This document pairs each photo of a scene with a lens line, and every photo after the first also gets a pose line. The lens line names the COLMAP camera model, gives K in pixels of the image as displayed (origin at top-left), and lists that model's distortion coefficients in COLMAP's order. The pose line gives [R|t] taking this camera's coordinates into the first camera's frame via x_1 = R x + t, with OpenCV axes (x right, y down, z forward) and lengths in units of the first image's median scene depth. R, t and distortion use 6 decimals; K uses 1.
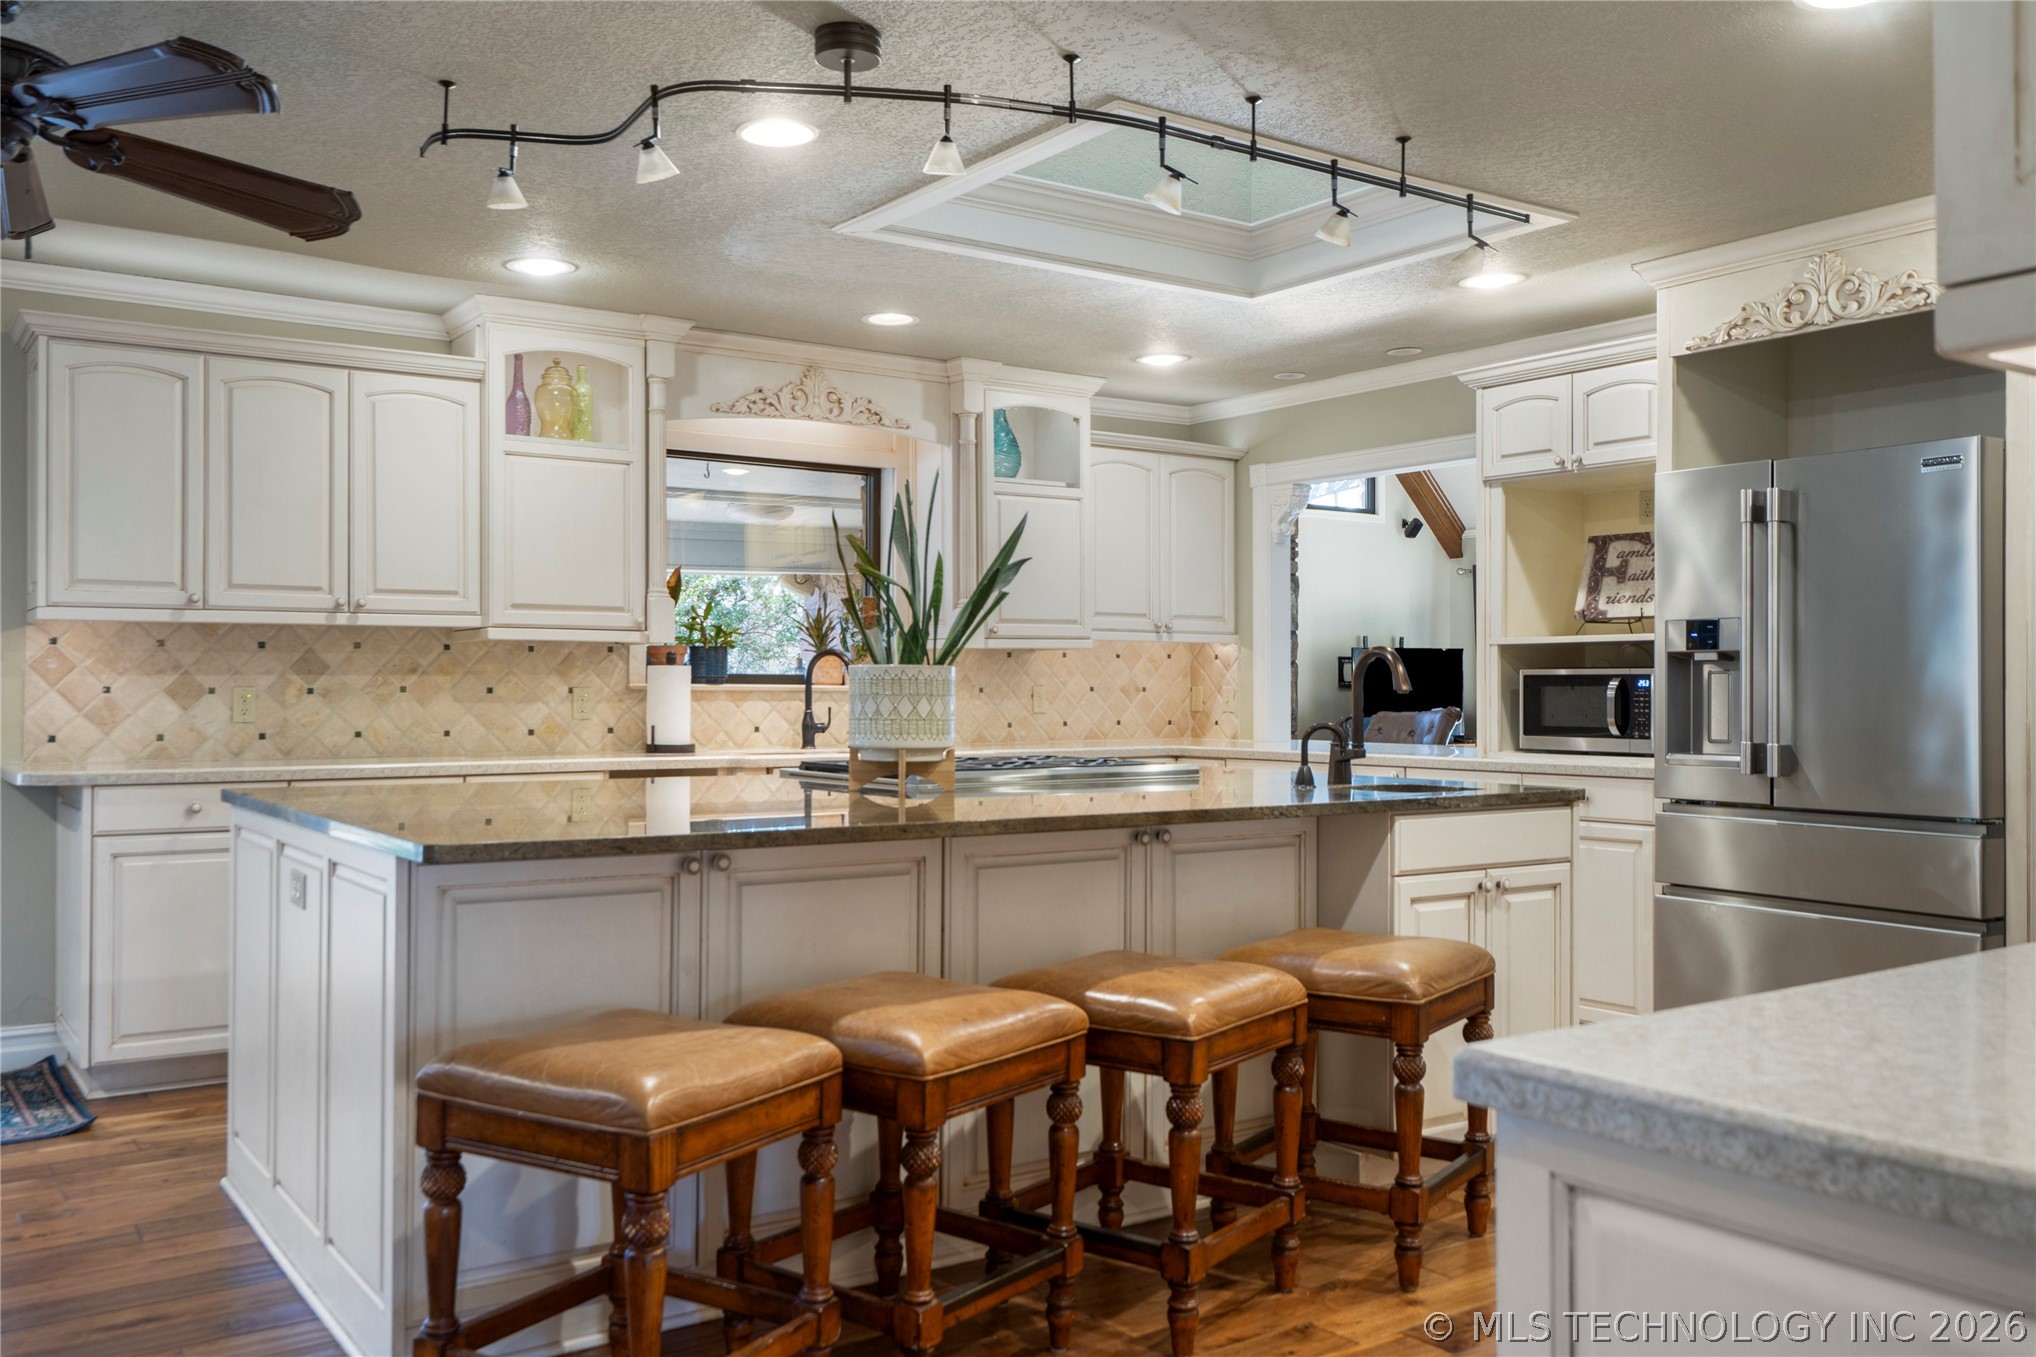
lens RADIAL K [[1665.0, 0, 1011.8], [0, 1665.0, 678.0], [0, 0, 1]] dist [-0.000298, 0.001362]
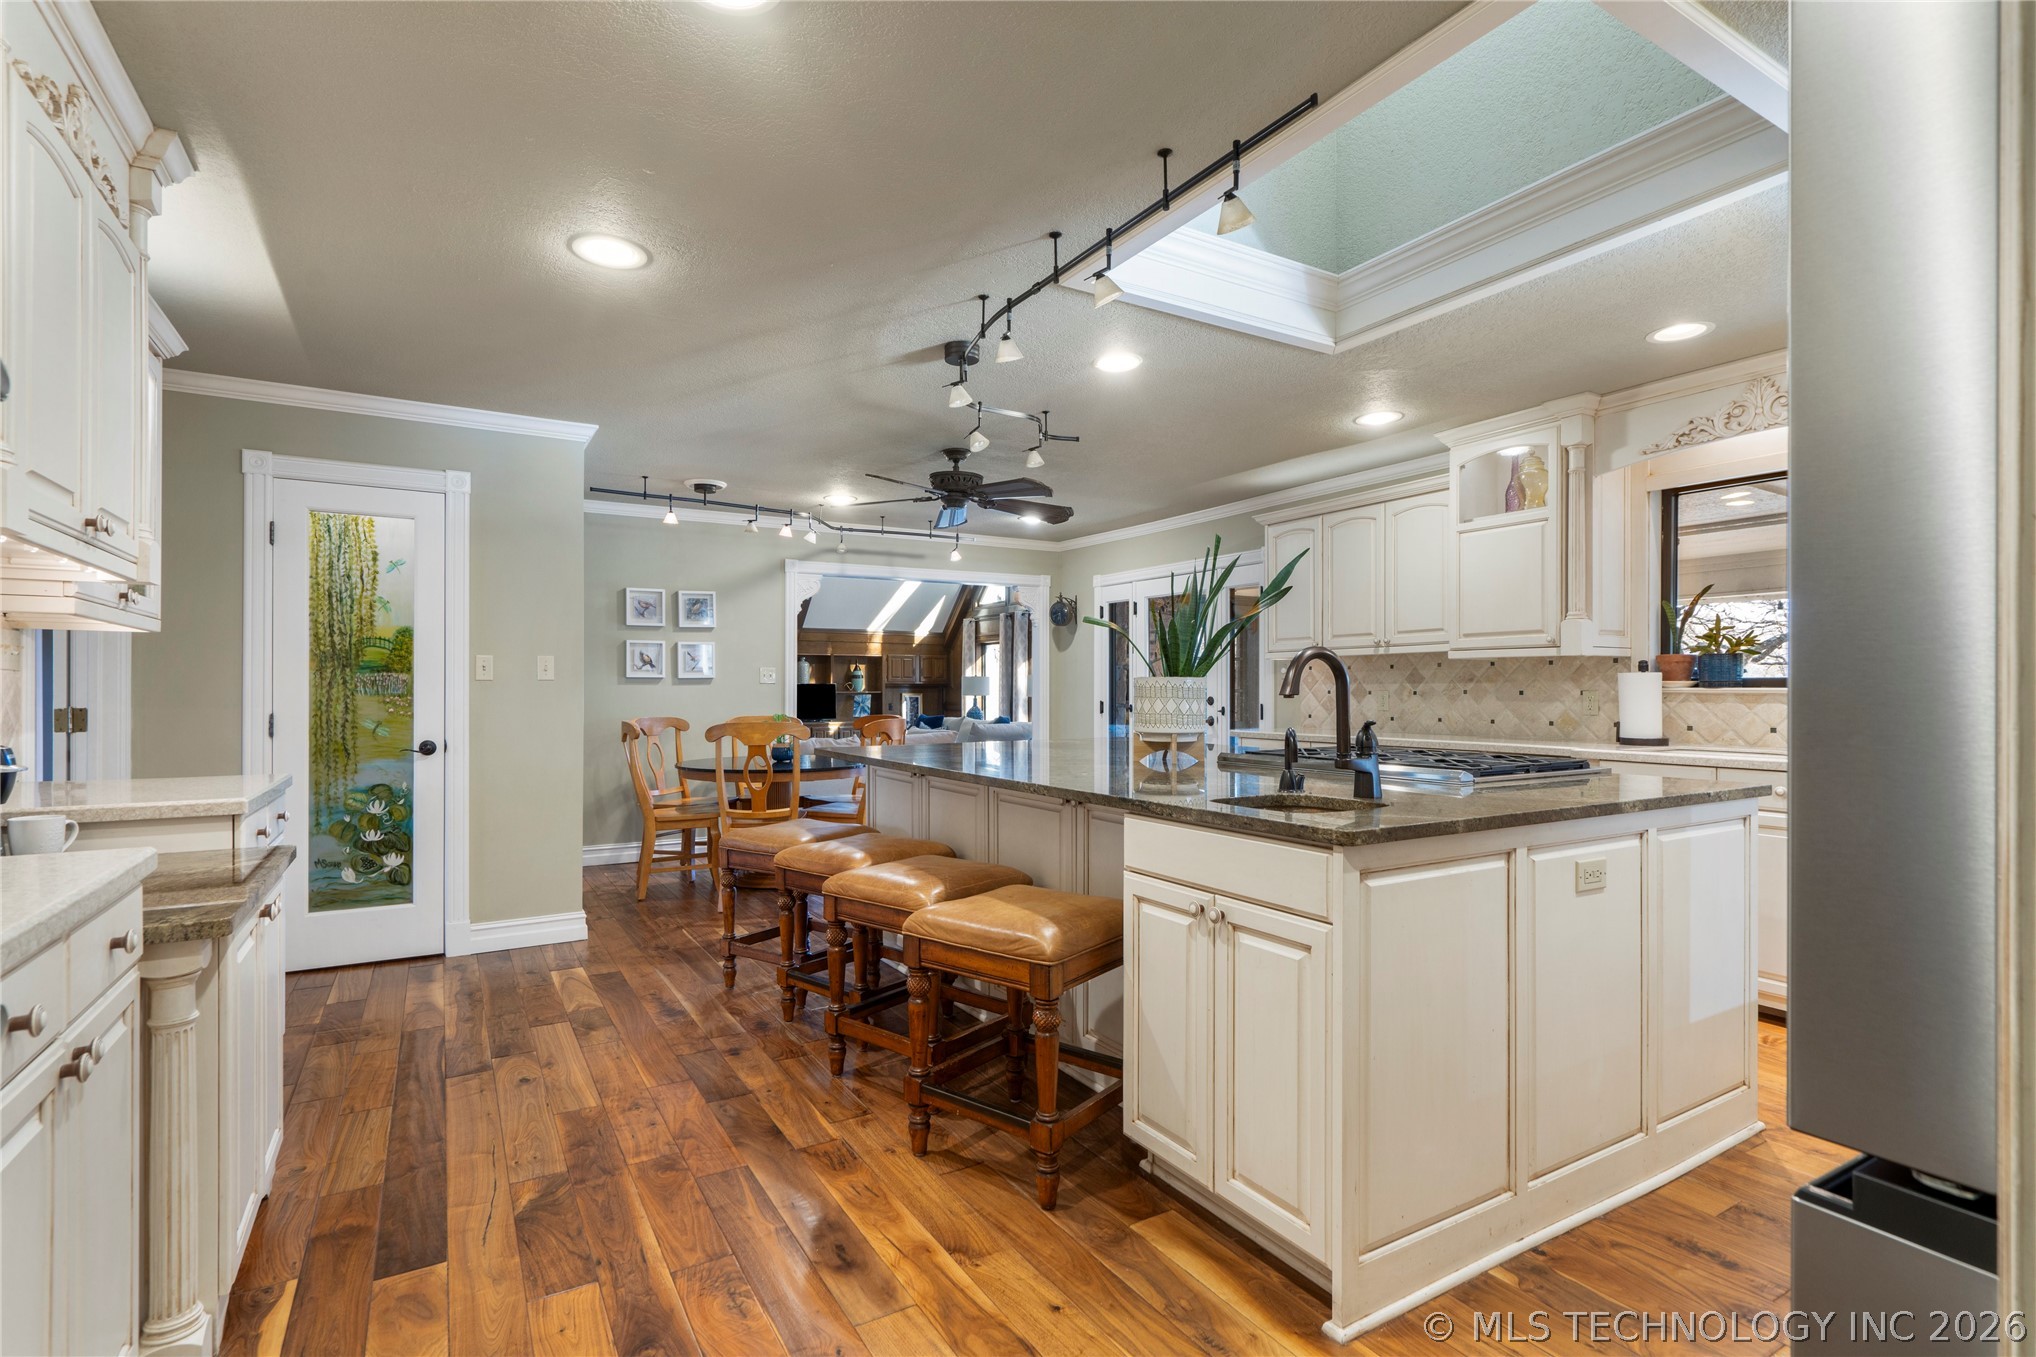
lens RADIAL K [[961.3, 0, 1005.7], [0, 961.3, 689.9], [0, 0, 1]] dist [0.003322, 0.000285]
pose [[-0.066253, -0.001026, -0.997802, 0.560566], [0.008456, 0.999963, -0.001589, 0.002584], [0.997767, -0.008542, -0.066242, 0.635241]]
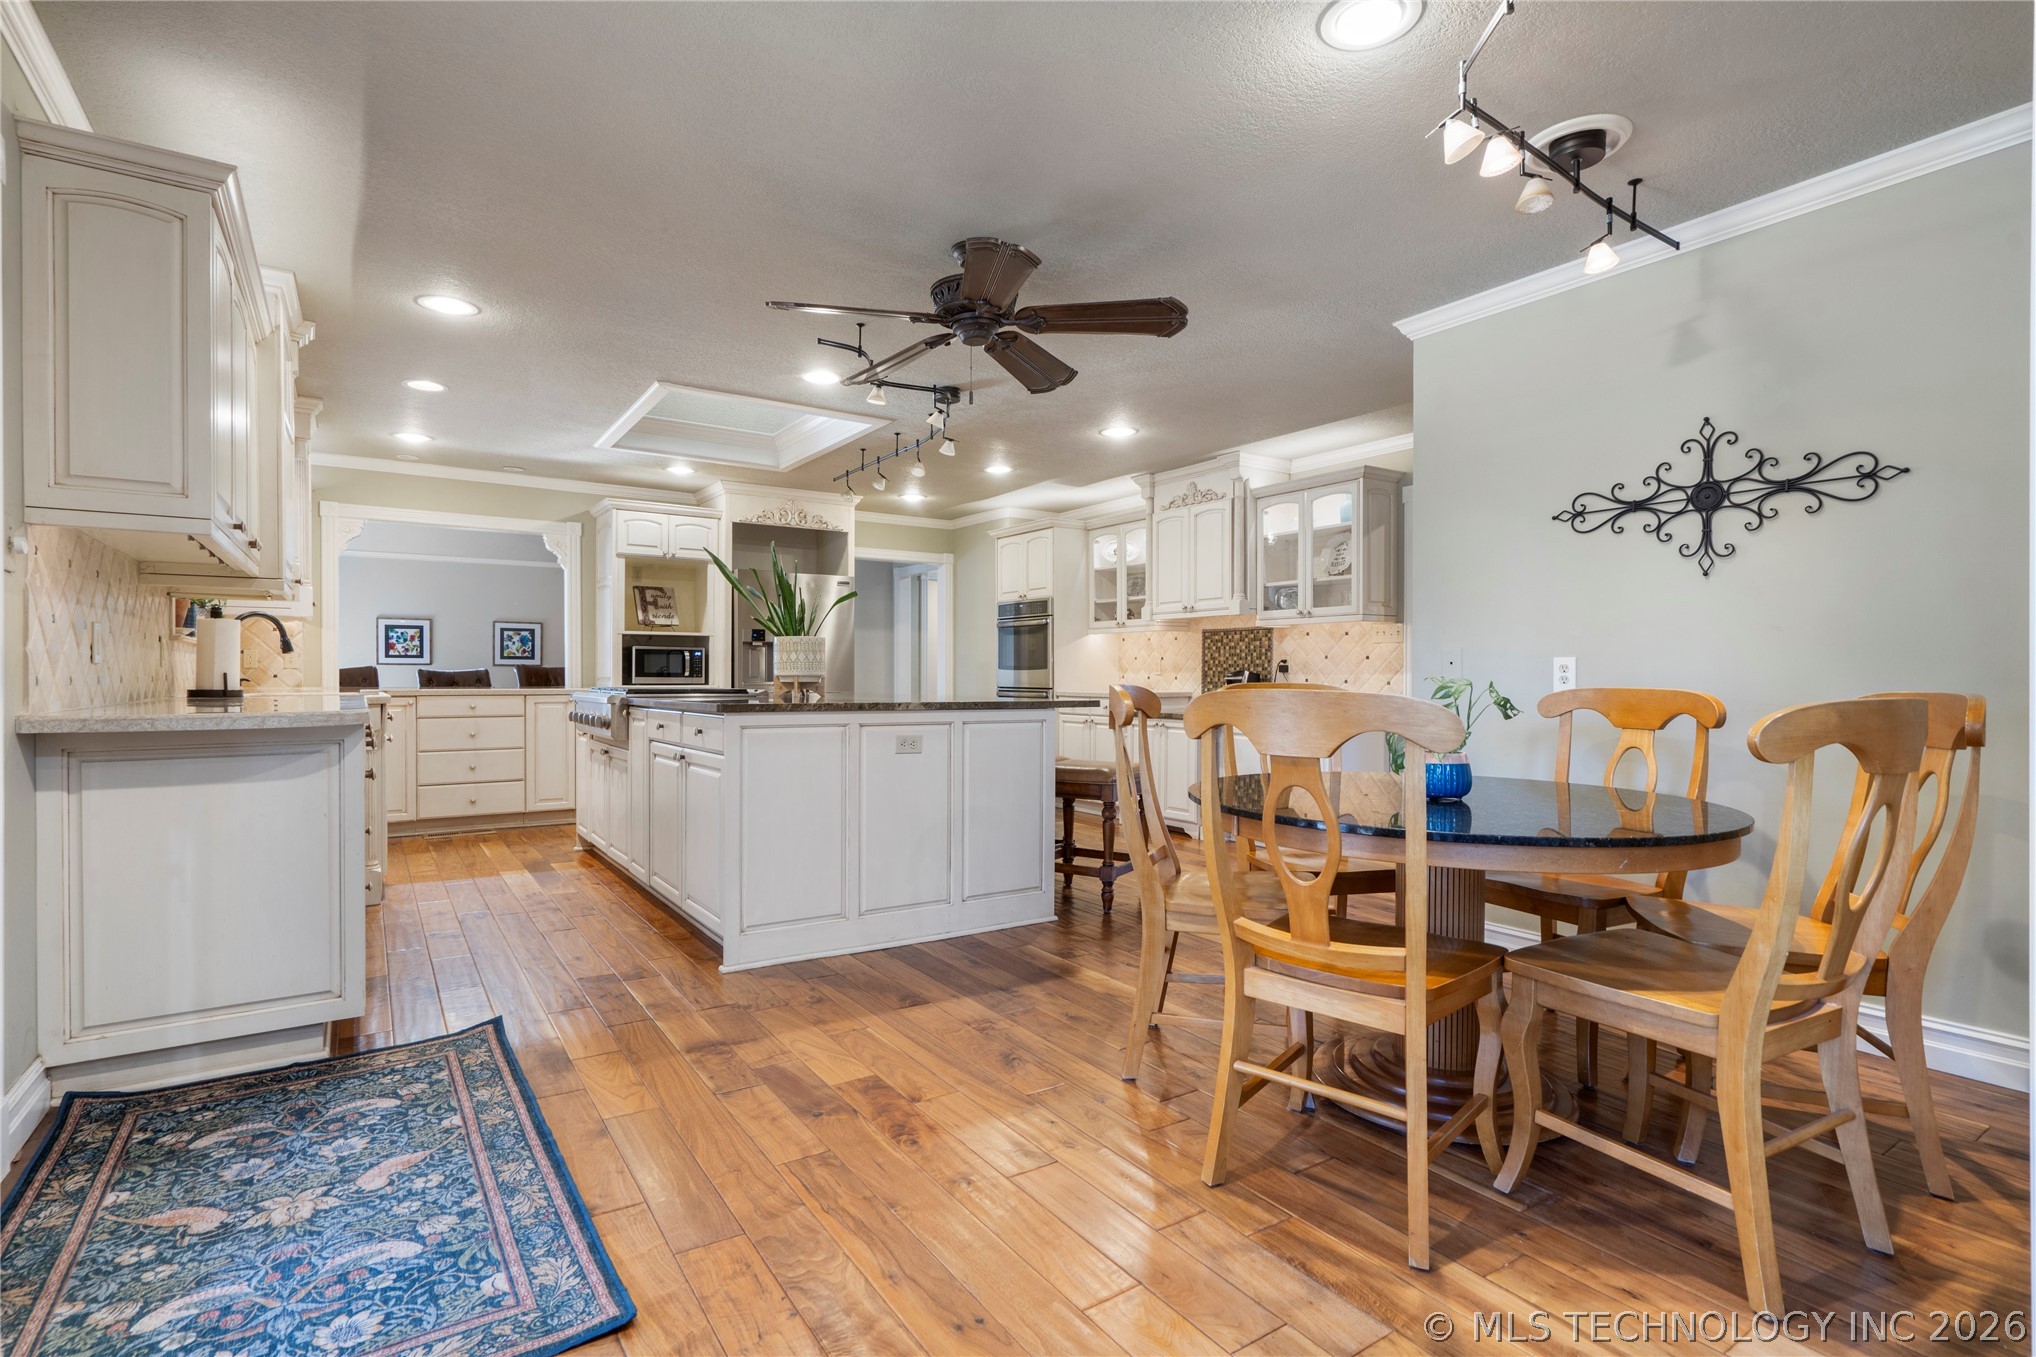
lens RADIAL K [[961.3, 0, 1018.3], [0, 961.3, 679.1], [0, 0, 1]] dist [0.003322, 0.000285]
pose [[0.011772, -0.007009, 0.999906, -0.908546], [-0.008653, 0.999937, 0.007111, 0.023455], [-0.999893, -0.008736, 0.011711, 0.491521]]
